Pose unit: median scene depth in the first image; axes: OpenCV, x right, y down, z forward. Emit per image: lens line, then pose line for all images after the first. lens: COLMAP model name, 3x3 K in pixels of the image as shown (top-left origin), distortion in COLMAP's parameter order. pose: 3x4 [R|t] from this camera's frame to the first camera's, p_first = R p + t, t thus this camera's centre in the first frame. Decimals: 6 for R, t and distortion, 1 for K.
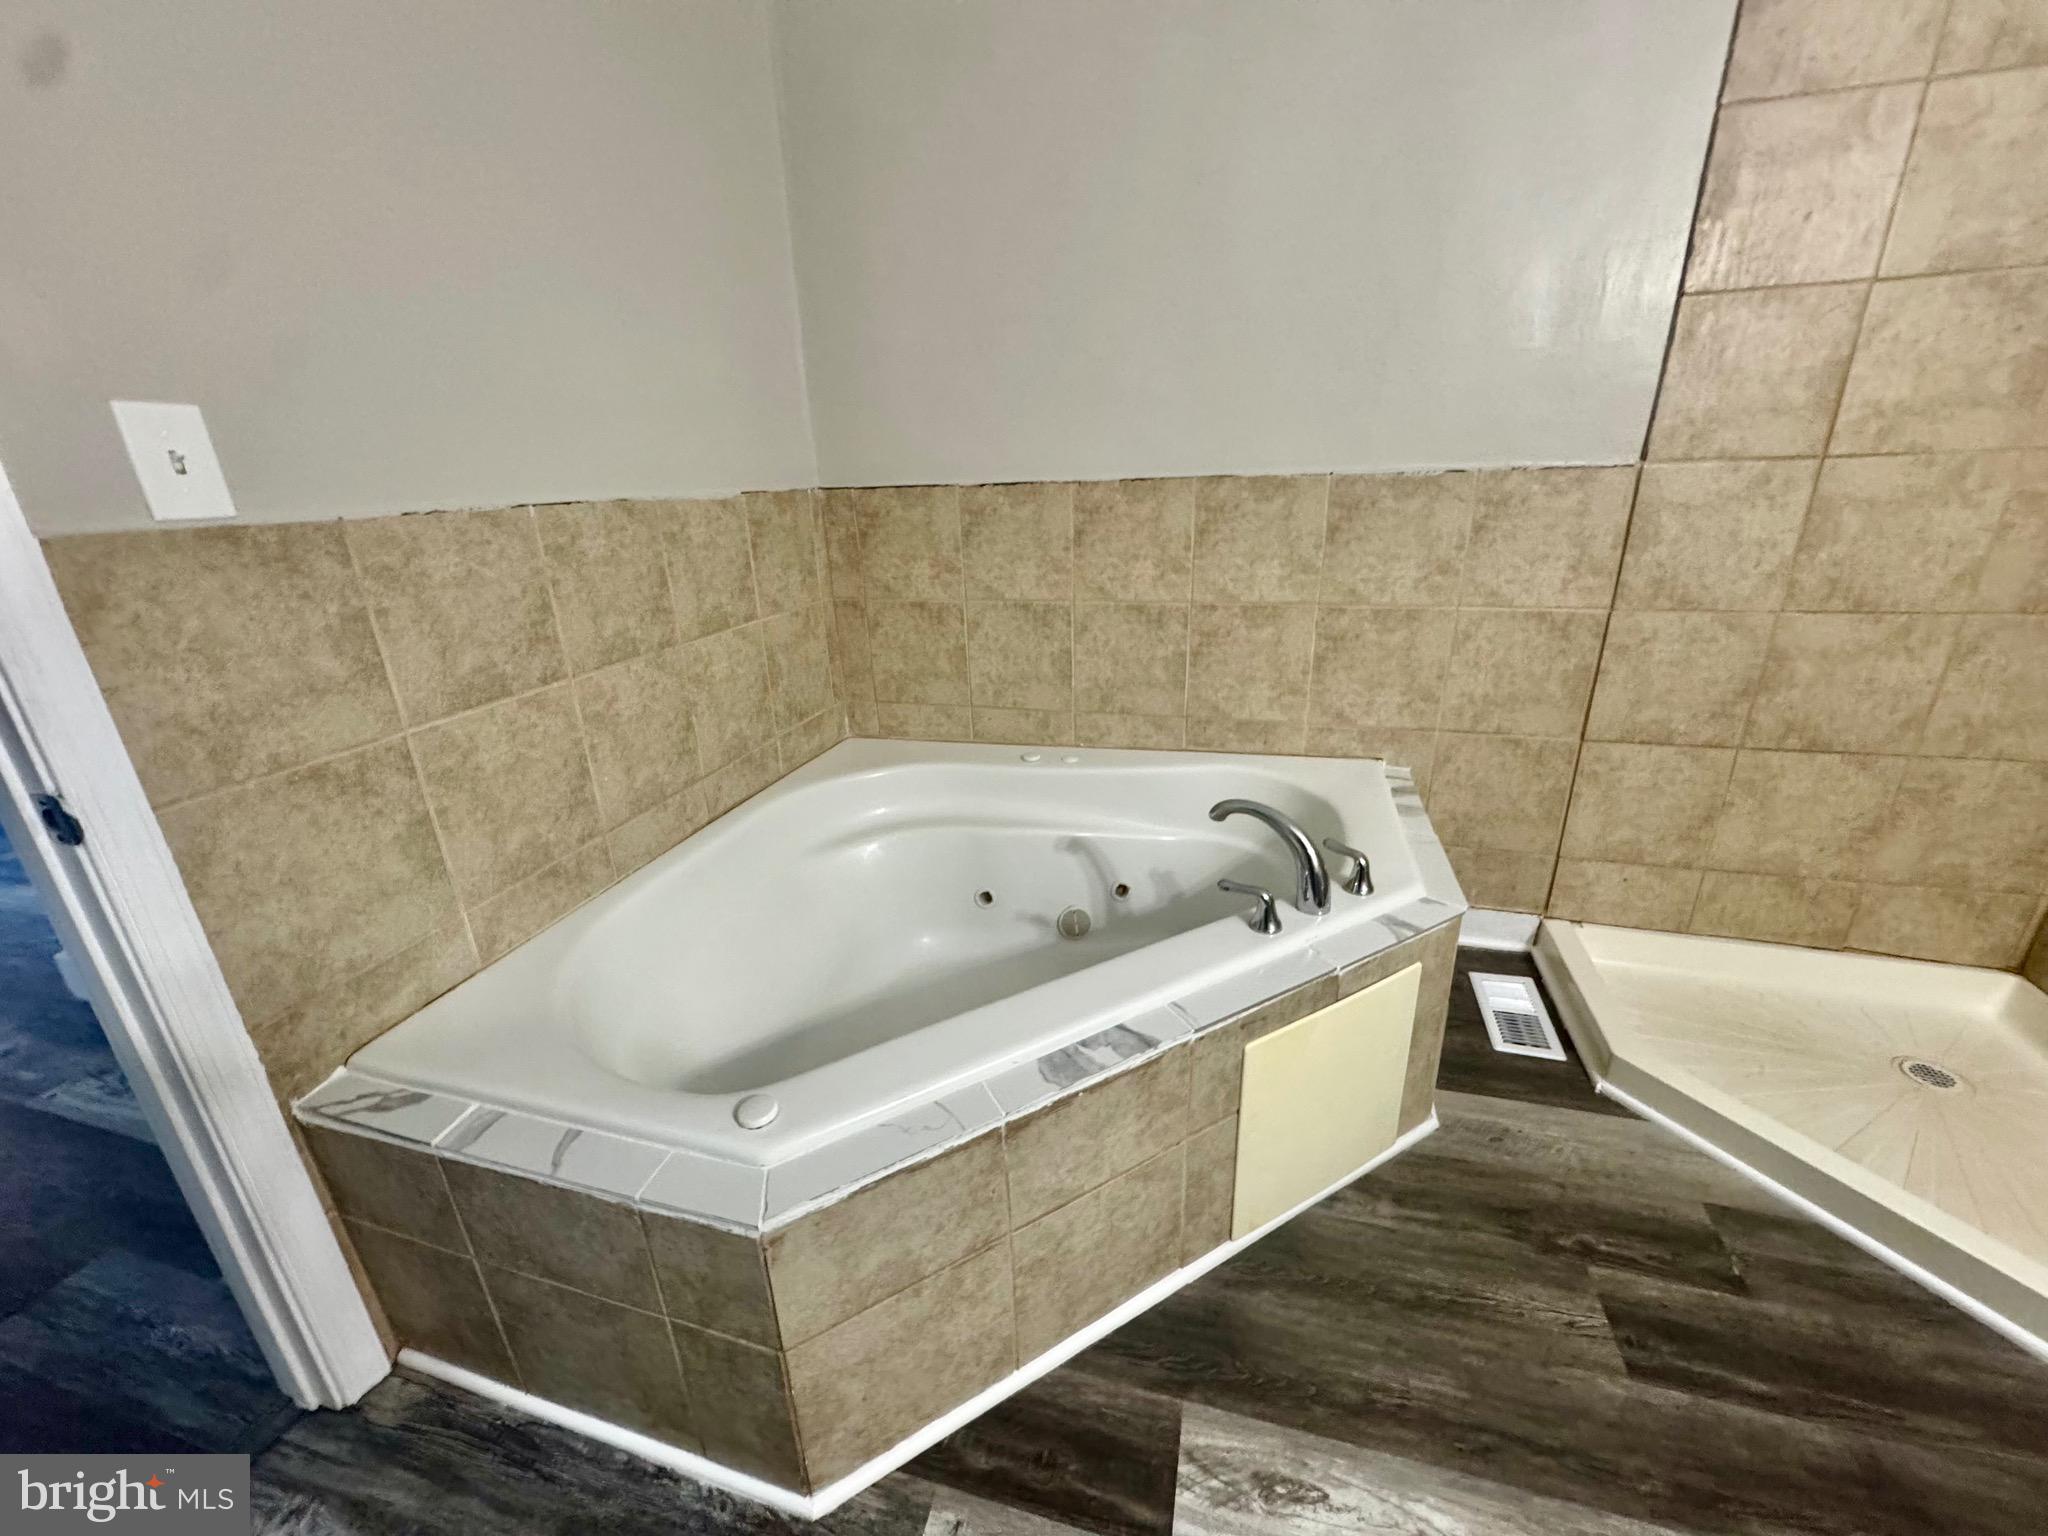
lens RADIAL K [[812.2, 0, 1021.7], [0, 812.2, 764.3], [0, 0, 1]] dist [-0.003034, 0.000295]
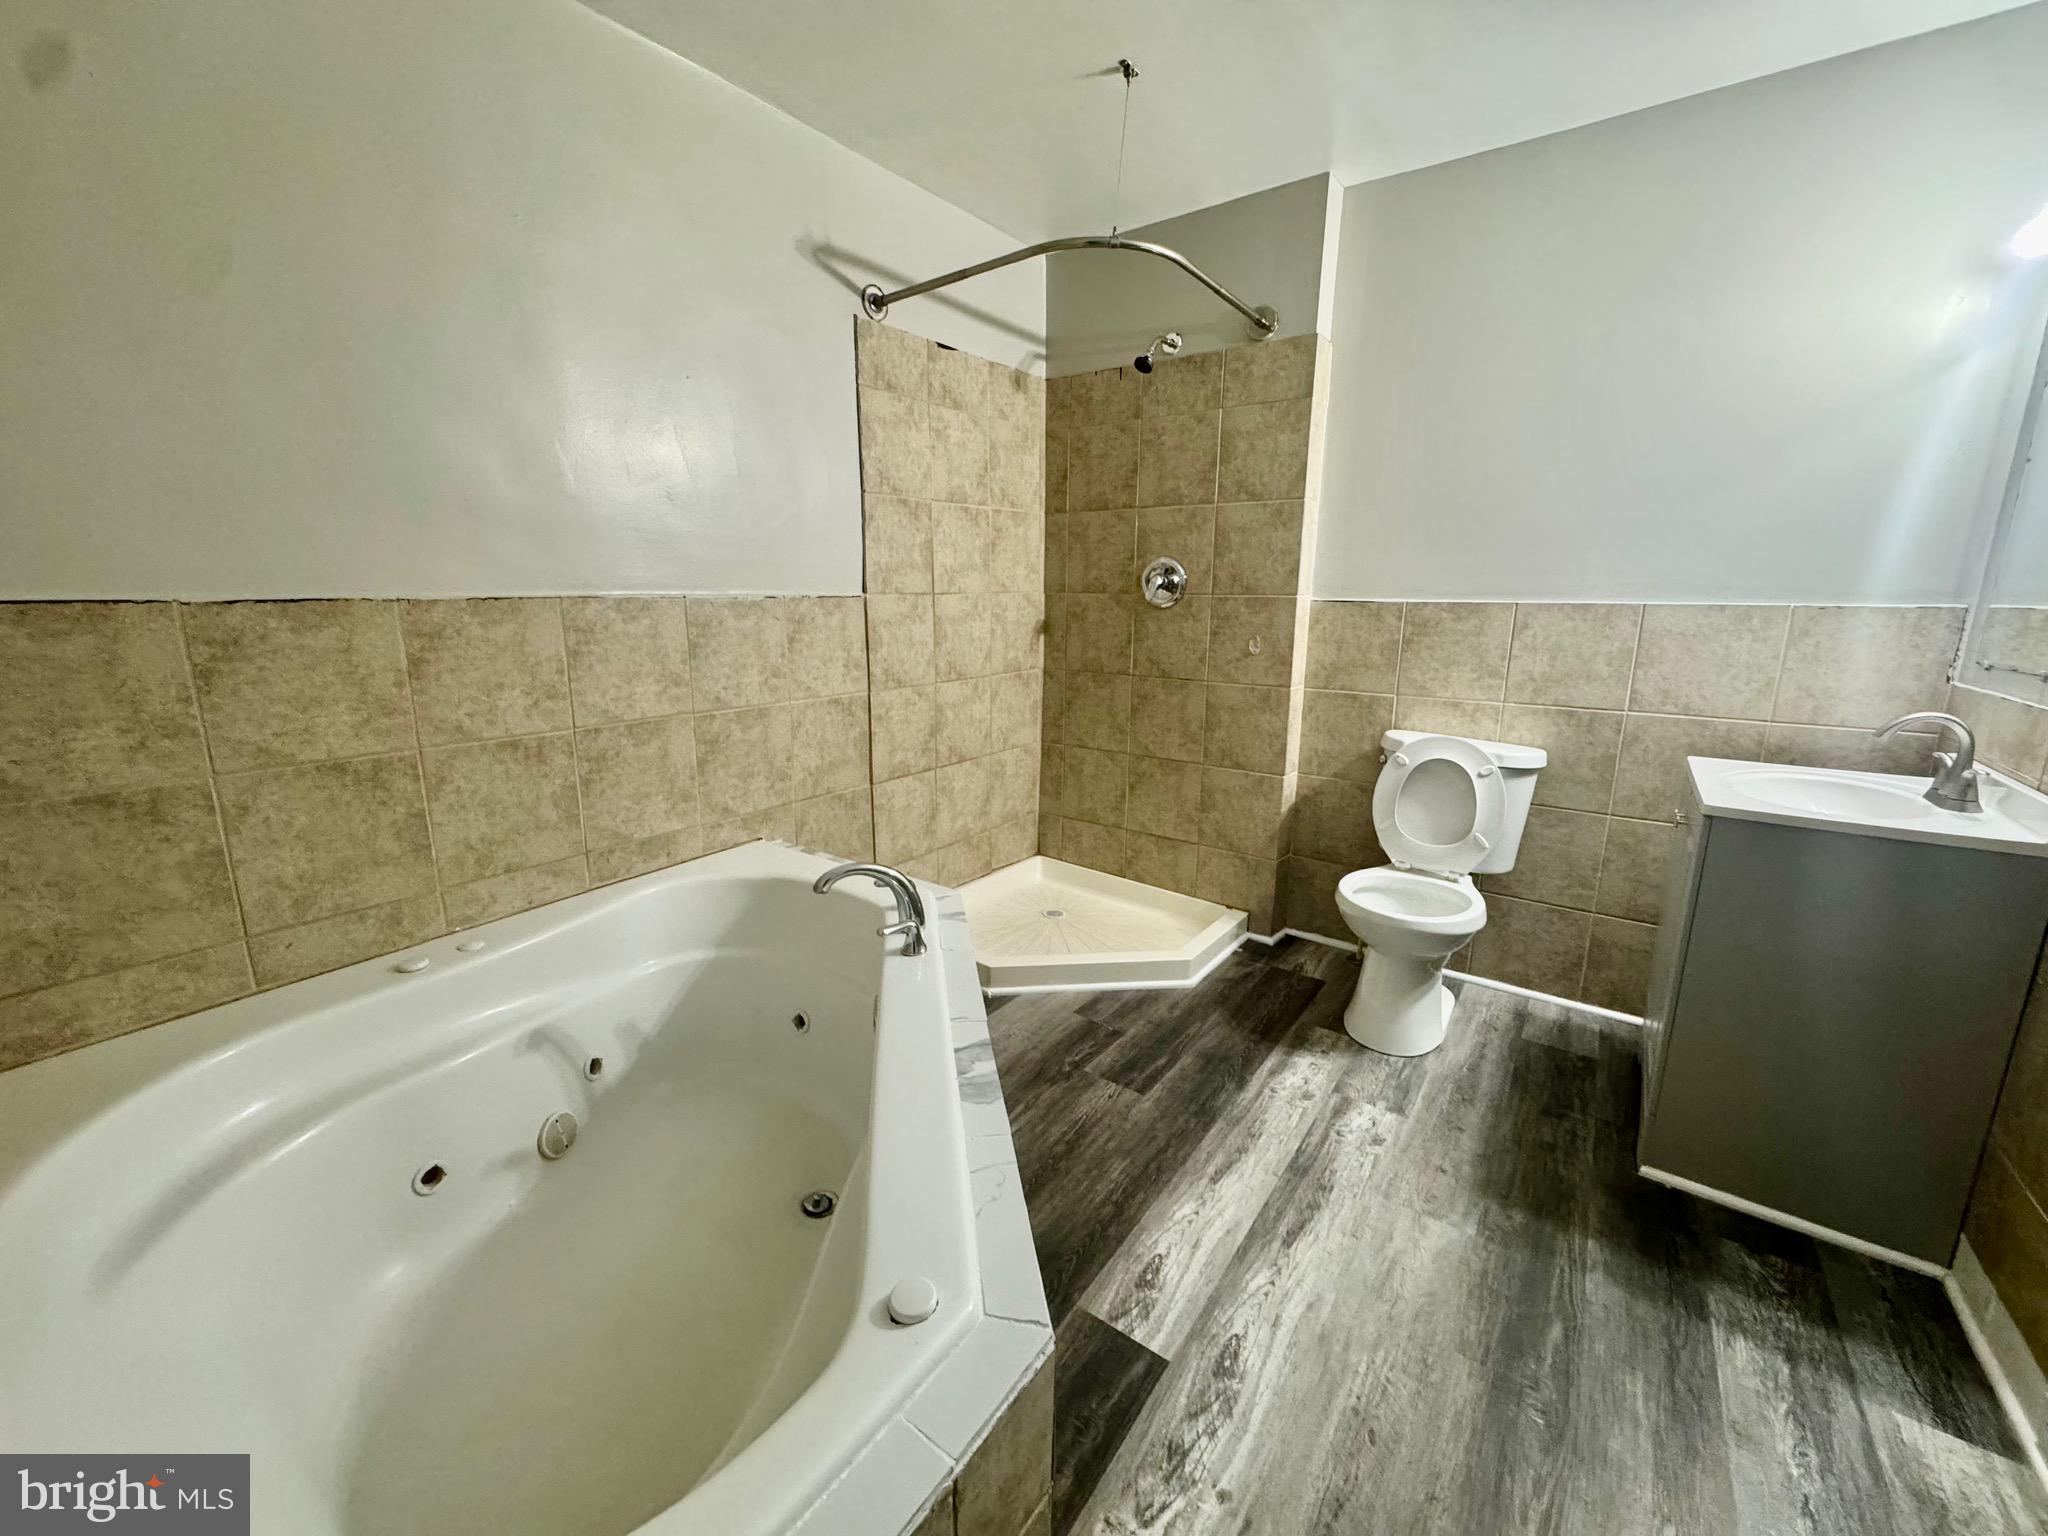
lens RADIAL K [[812.2, 0, 1021.7], [0, 812.2, 764.3], [0, 0, 1]] dist [-0.003034, 0.000295]
pose [[0.348183, -0.163565, 0.923047, -0.547309], [0.311031, 0.949039, 0.050847, -0.058007], [-0.884324, 0.269392, 0.381313, 0.245681]]
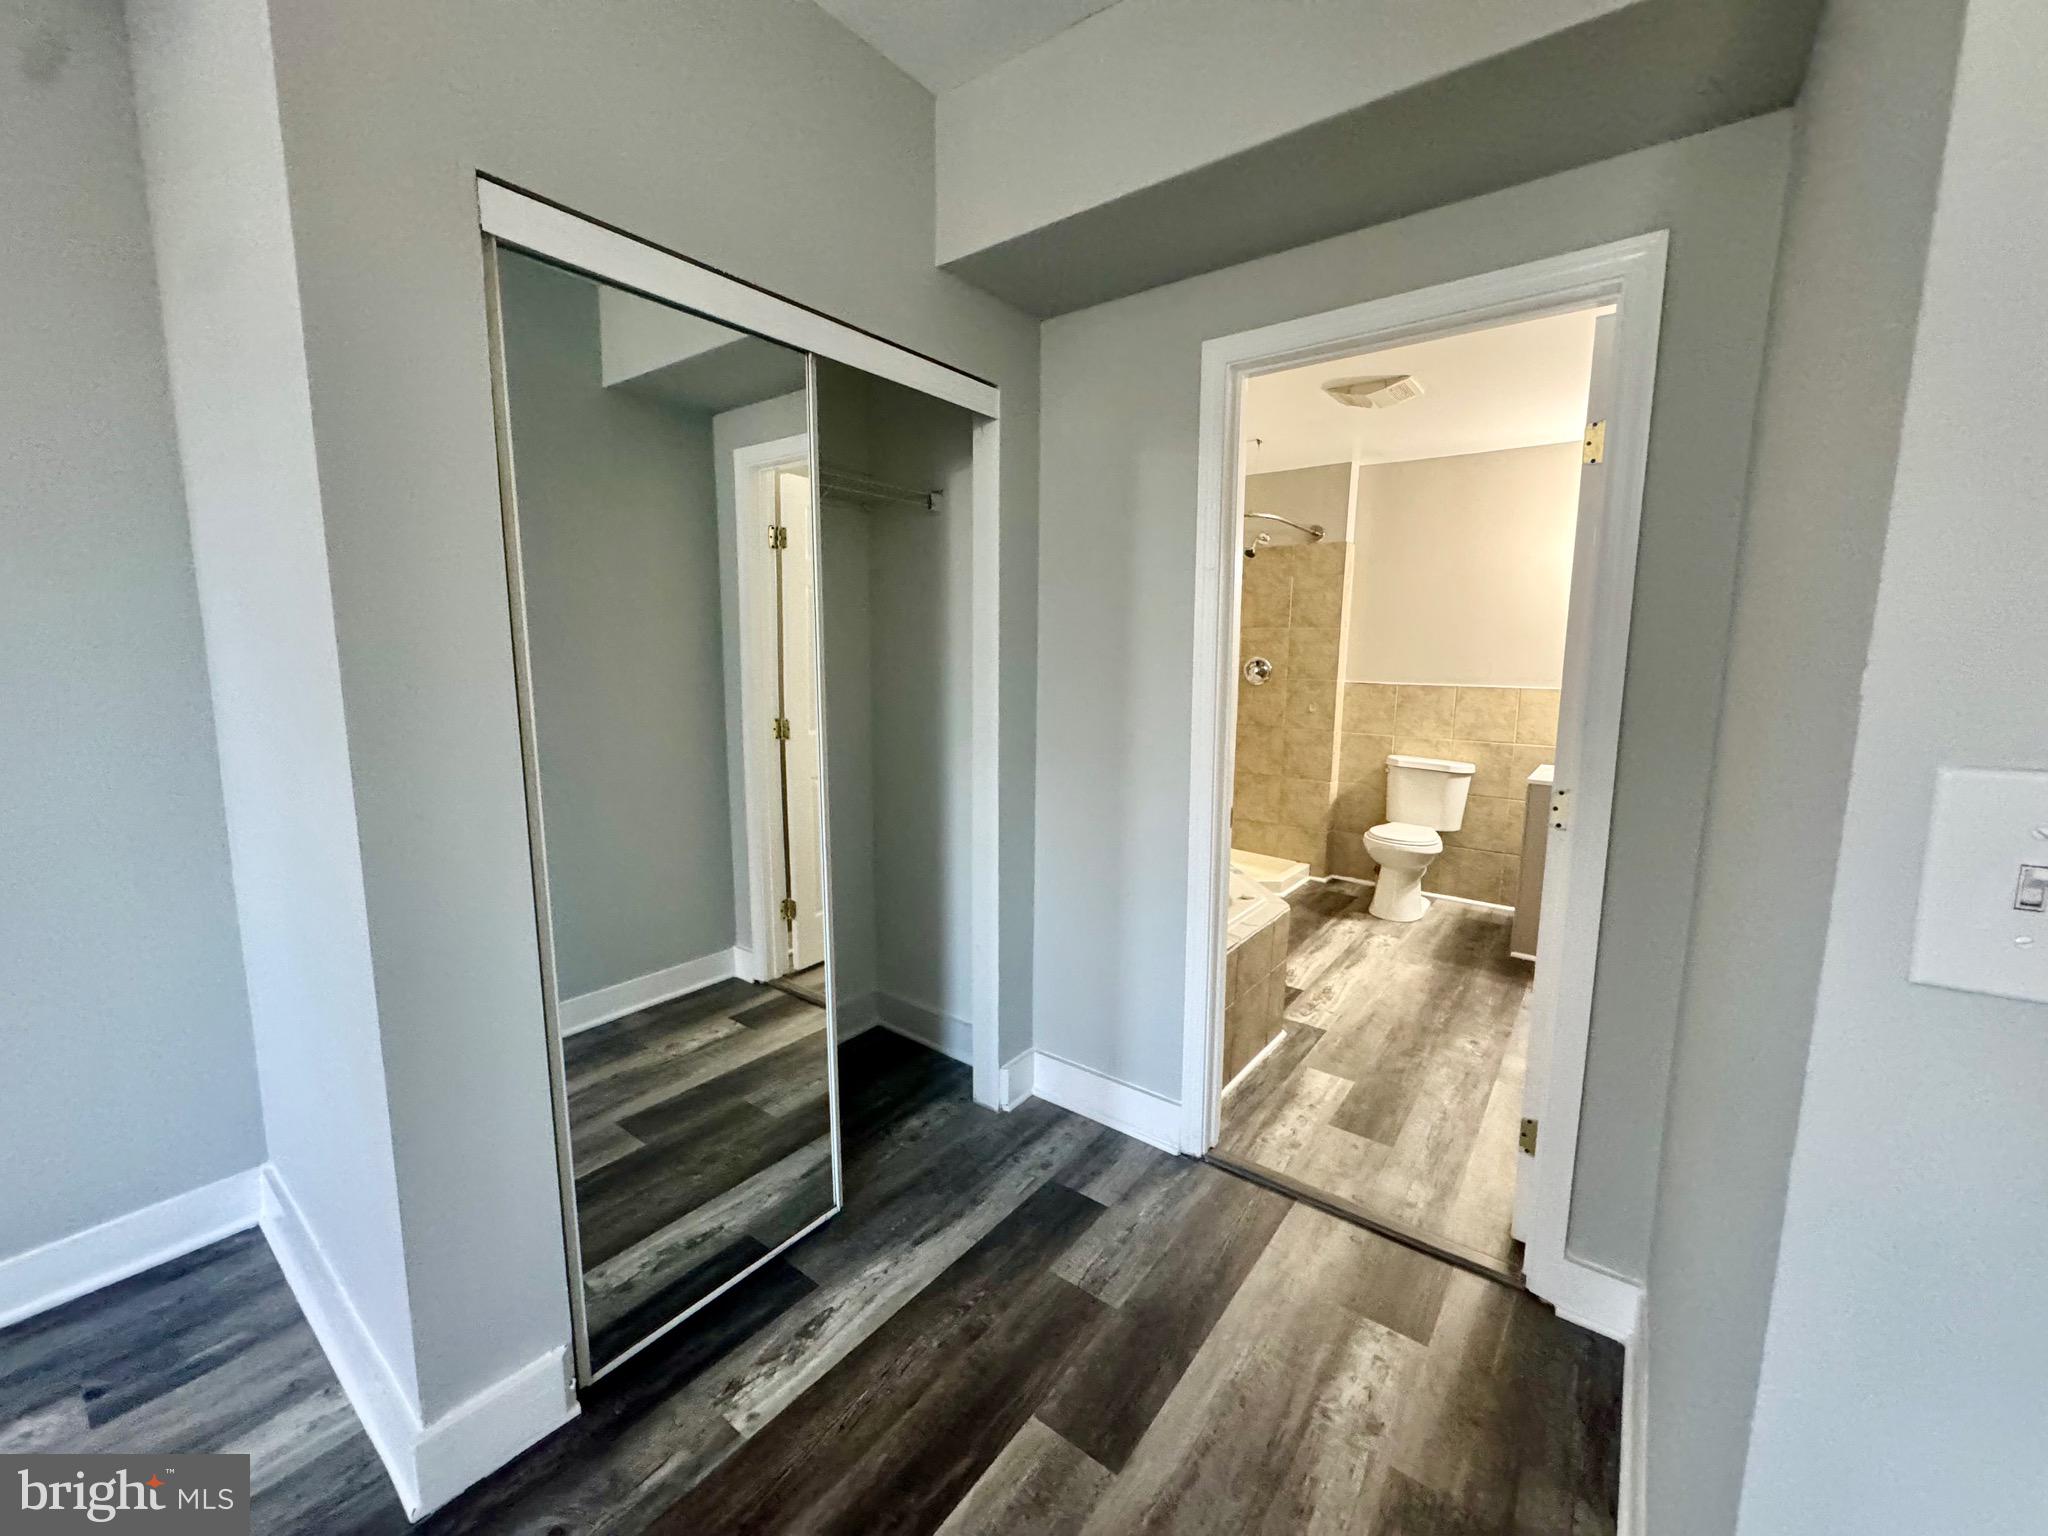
lens RADIAL K [[812.2, 0, 1021.7], [0, 812.2, 764.3], [0, 0, 1]] dist [-0.003034, 0.000295]
pose [[0.362009, -0.093772, 0.927446, -1.841334], [0.302246, 0.952985, -0.021622, -0.111620], [-0.881814, 0.288144, 0.373332, 0.282186]]
